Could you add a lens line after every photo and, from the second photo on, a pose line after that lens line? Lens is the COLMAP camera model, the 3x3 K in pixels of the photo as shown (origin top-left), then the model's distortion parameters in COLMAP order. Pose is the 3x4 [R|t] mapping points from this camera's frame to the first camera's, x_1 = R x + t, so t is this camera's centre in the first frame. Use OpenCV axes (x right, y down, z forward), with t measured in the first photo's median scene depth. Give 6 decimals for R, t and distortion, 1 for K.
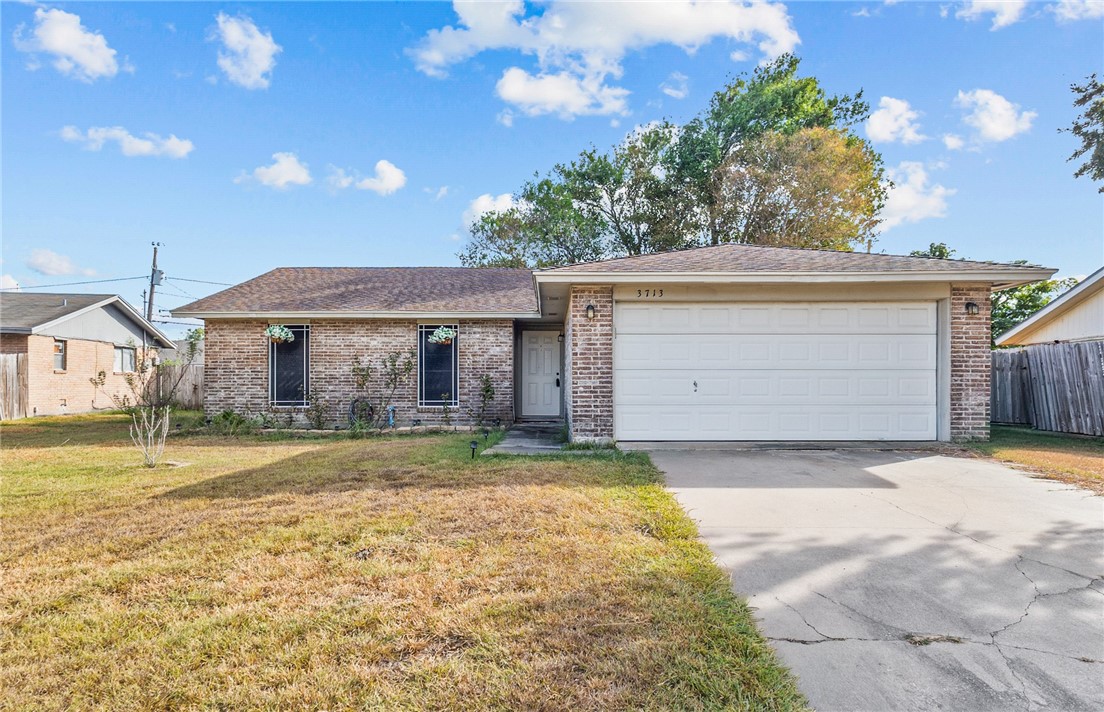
lens RADIAL K [[444.8, 0, 548.9], [0, 444.8, 385.6], [0, 0, 1]] dist [0.000313, -0.000076]
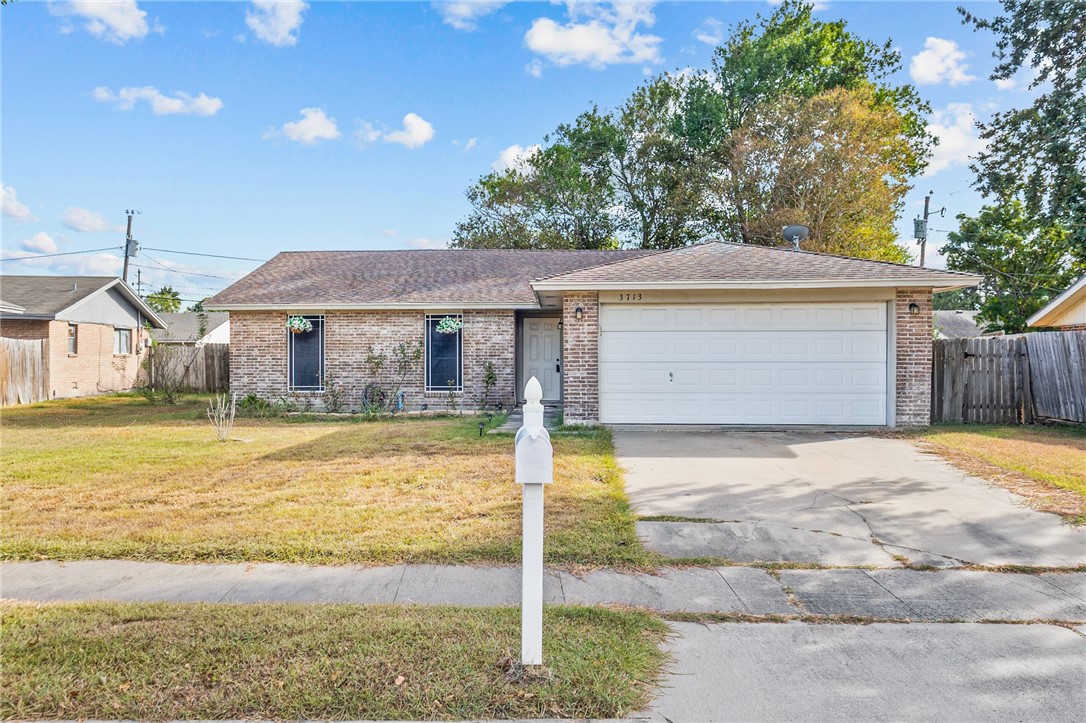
lens RADIAL K [[564.4, 0, 521.7], [0, 564.4, 361.2], [0, 0, 1]] dist [-0.002845, -0.000759]
pose [[0.997362, -0.001968, -0.072555, 0.034113], [0.002151, 0.999995, 0.002443, -0.029478], [0.072550, -0.002593, 0.997361, -0.333310]]
